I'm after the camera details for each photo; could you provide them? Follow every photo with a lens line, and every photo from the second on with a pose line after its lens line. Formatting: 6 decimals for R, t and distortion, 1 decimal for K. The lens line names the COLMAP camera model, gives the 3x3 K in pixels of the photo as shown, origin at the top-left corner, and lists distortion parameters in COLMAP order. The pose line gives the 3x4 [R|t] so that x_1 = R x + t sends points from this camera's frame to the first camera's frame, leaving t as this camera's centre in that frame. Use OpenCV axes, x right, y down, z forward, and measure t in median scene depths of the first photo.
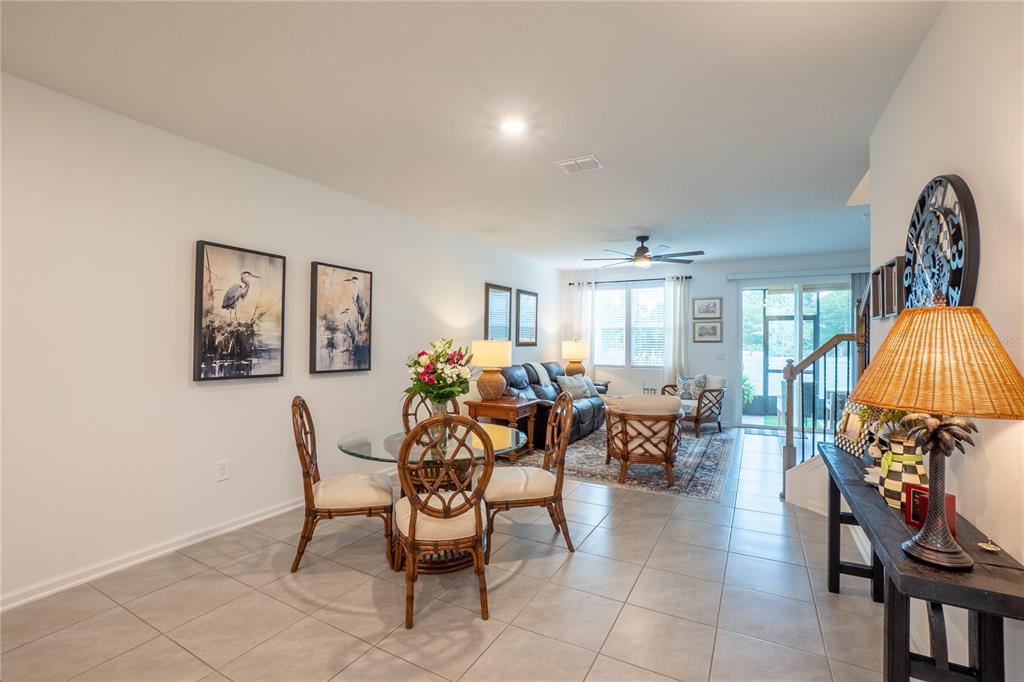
lens RADIAL K [[456.0, 0, 511.4], [0, 456.0, 339.9], [0, 0, 1]] dist [-0.063092, 0.024424]
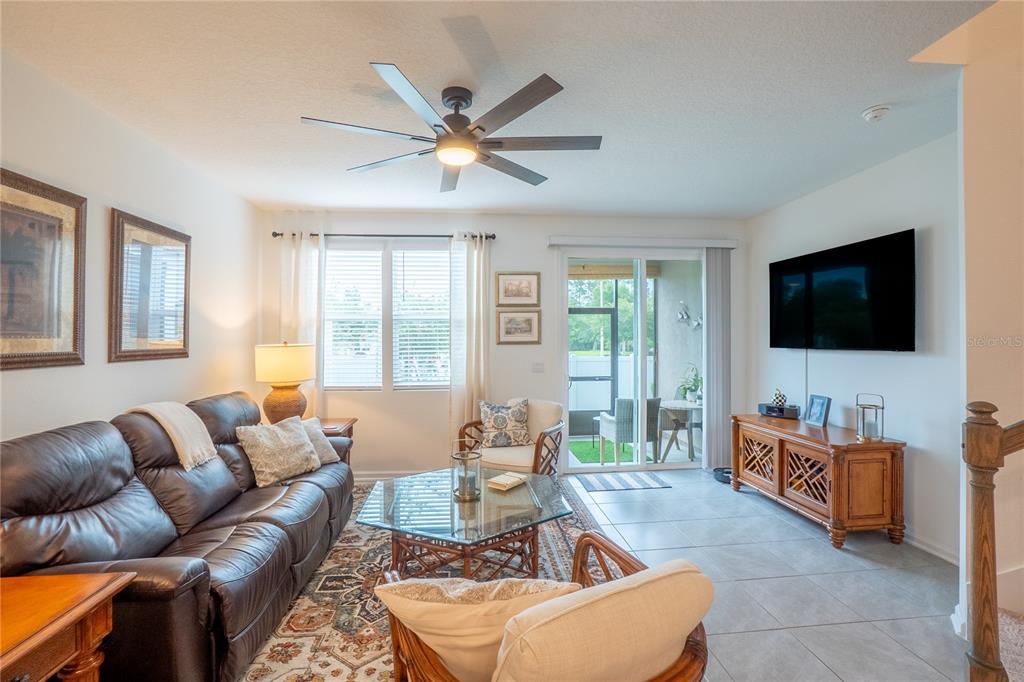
lens RADIAL K [[459.1, 0, 511.9], [0, 459.1, 340.1], [0, 0, 1]] dist [-0.048781, 0.011702]
pose [[0.832309, -0.007990, 0.554254, 0.141986], [0.006759, 0.999968, 0.004266, -0.005556], [-0.554271, 0.000195, 0.832336, 0.885045]]
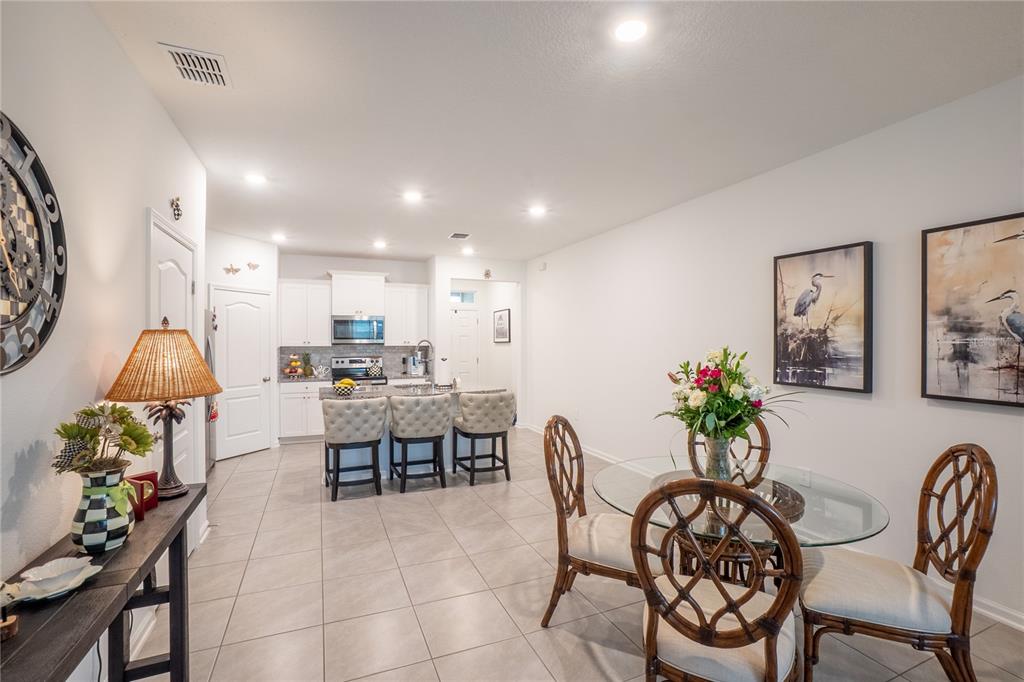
lens RADIAL K [[456.0, 0, 511.4], [0, 456.0, 339.9], [0, 0, 1]] dist [-0.063092, 0.024424]
pose [[-0.622982, -0.006796, -0.782207, 0.420050], [0.001160, 0.999953, -0.009612, -0.005245], [0.782235, -0.006895, -0.622945, 0.852384]]
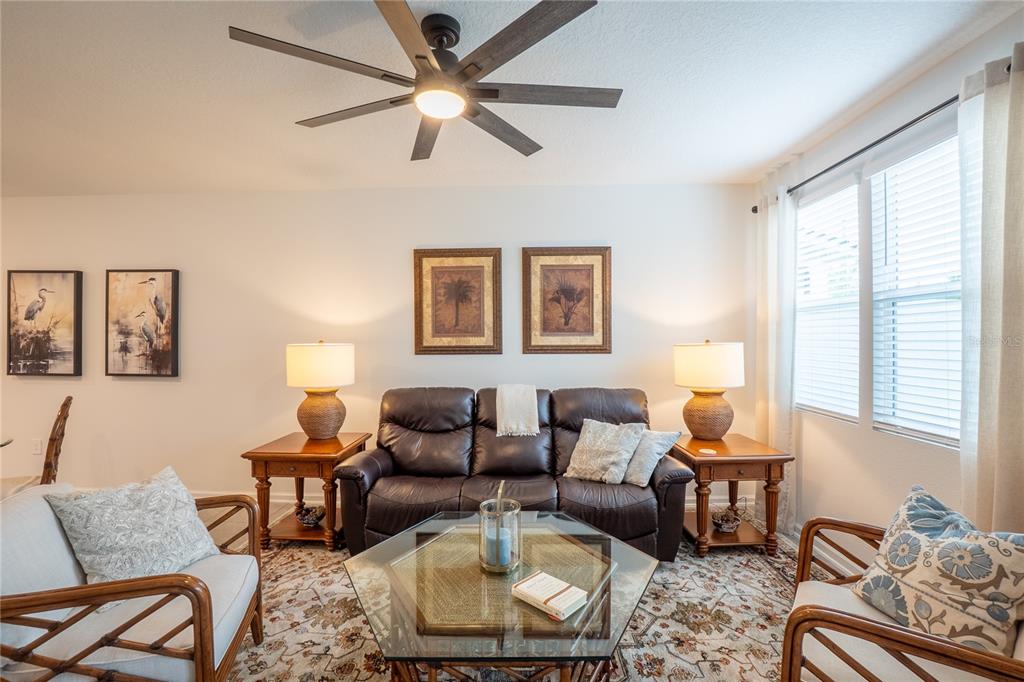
lens RADIAL K [[456.0, 0, 511.4], [0, 456.0, 339.9], [0, 0, 1]] dist [-0.063092, 0.024424]
pose [[0.451286, -0.004163, -0.892370, 0.838042], [0.006303, 0.999979, -0.001477, -0.001939], [0.892357, -0.004958, 0.451302, 1.269751]]
